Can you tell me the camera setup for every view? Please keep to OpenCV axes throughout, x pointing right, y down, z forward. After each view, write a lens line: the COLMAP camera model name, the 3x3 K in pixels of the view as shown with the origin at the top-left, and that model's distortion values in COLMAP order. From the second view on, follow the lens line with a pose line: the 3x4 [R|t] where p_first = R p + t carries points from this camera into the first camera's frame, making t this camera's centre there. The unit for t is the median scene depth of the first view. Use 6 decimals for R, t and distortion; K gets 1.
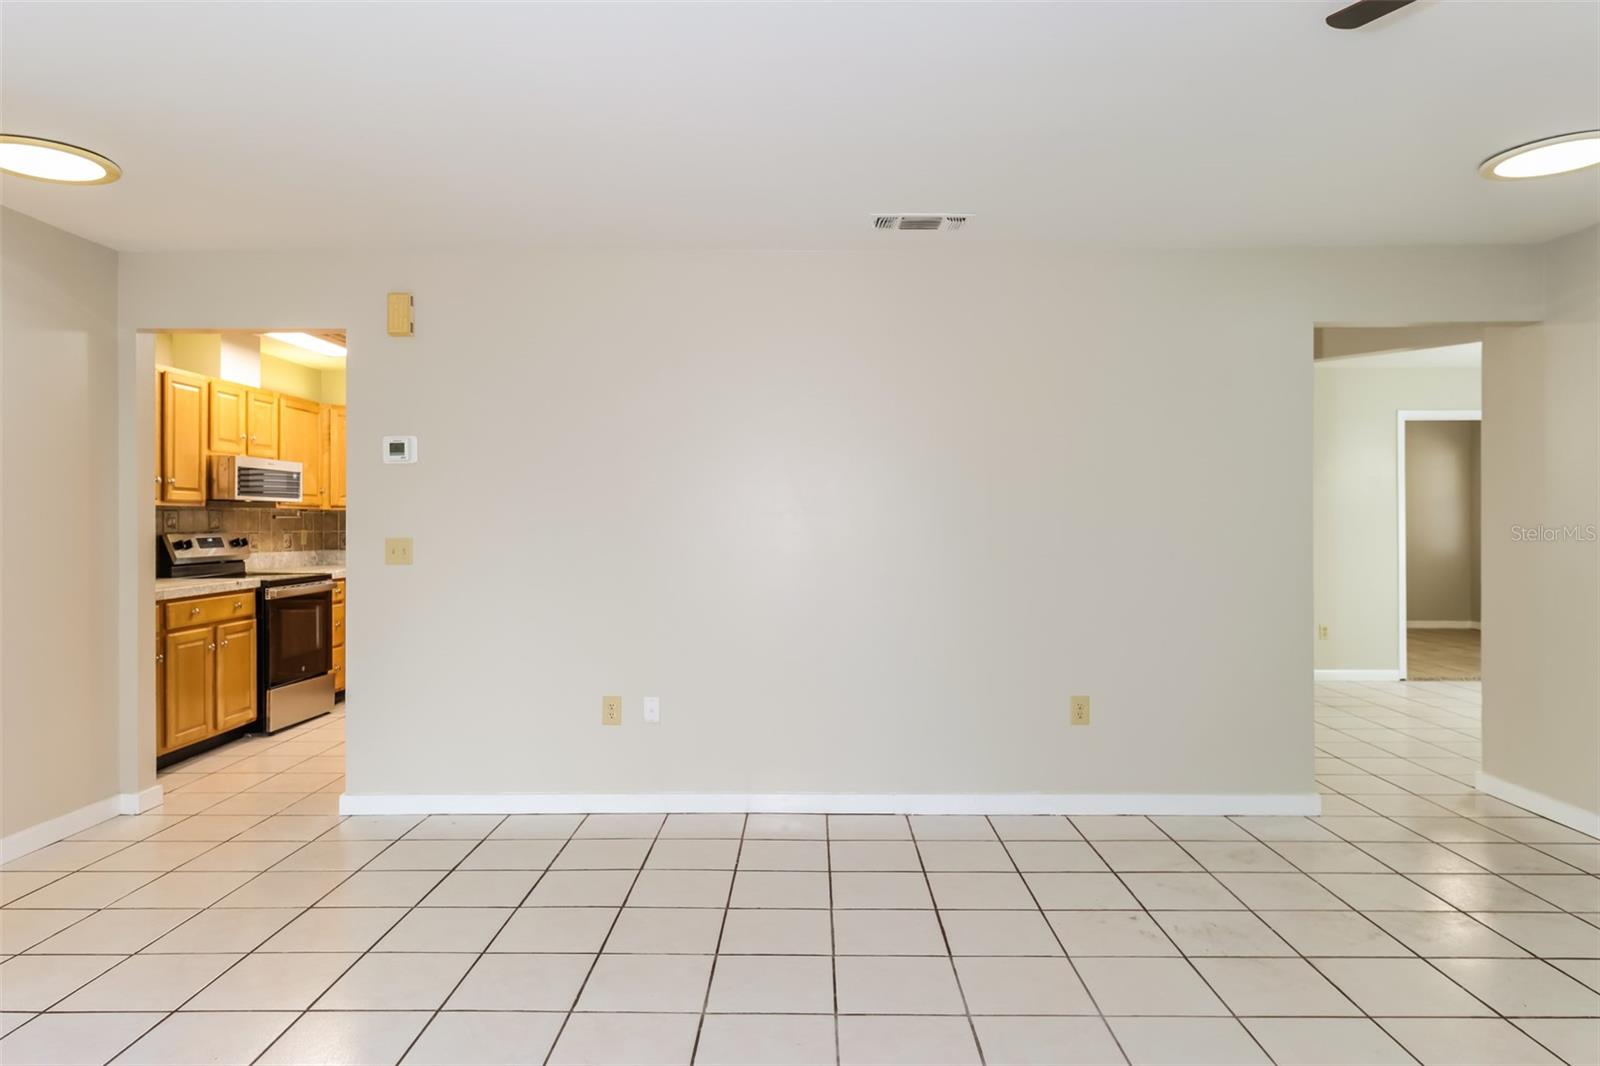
lens RADIAL K [[976.2, 0, 804.1], [0, 976.2, 523.1], [0, 0, 1]] dist [0.000599, -0.000087]
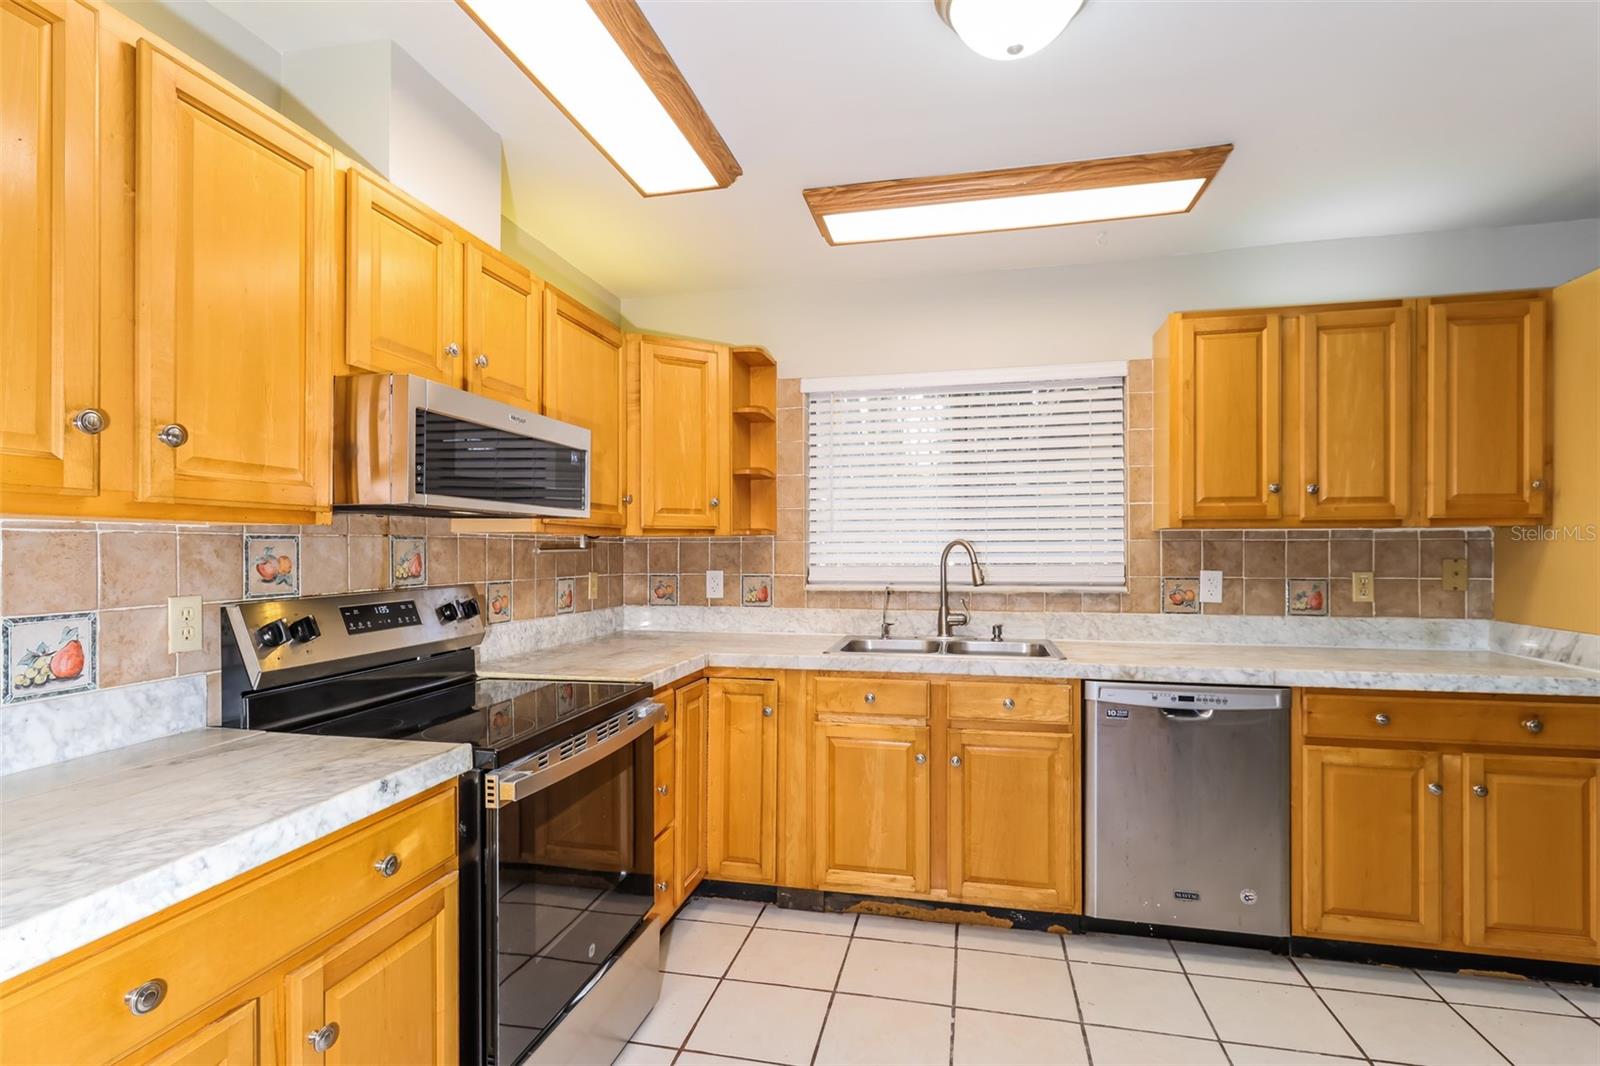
lens RADIAL K [[775.9, 0, 801.3], [0, 775.9, 545.7], [0, 0, 1]] dist [-0.003525, -0.000673]
pose [[0.977722, -0.000788, -0.209902, -0.347221], [0.000052, 0.999994, -0.003511, -0.008118], [0.209903, 0.003422, 0.977716, 0.678057]]
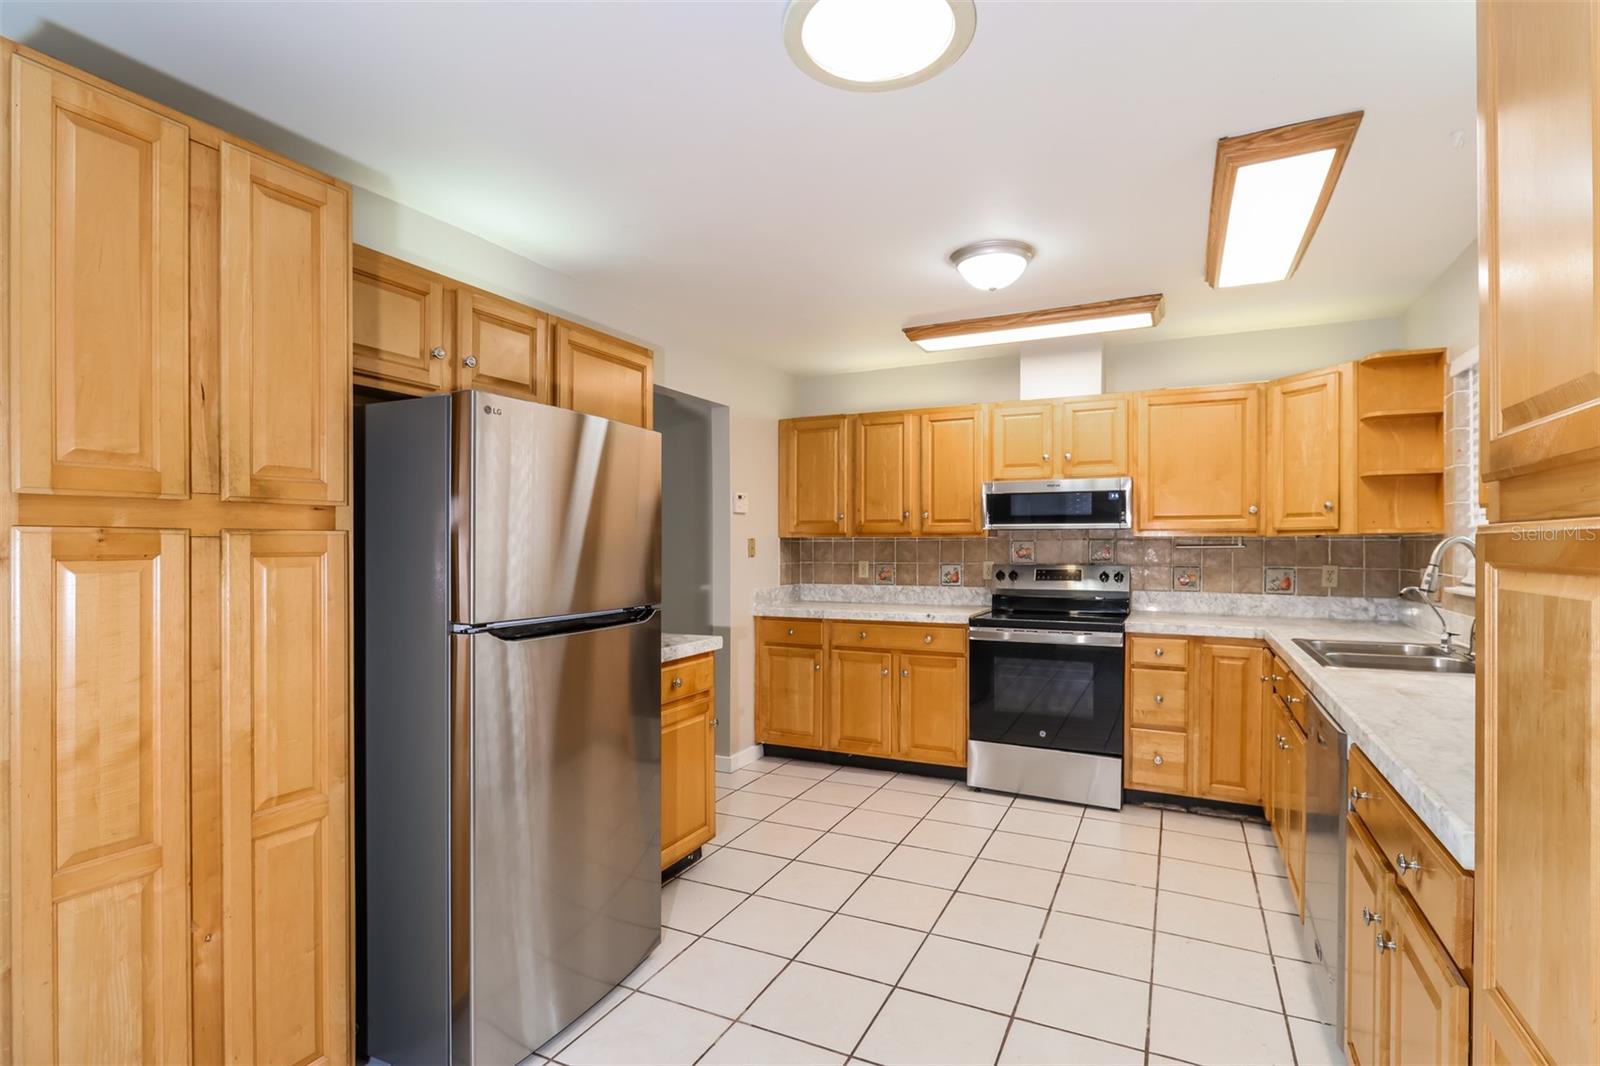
lens RADIAL K [[775.9, 0, 801.3], [0, 775.9, 545.7], [0, 0, 1]] dist [-0.003525, -0.000673]
pose [[-0.425483, 0.003274, -0.904961, 0.150069], [-0.000501, 0.999992, 0.003854, -0.010038], [0.904966, 0.002093, -0.425478, 1.028212]]
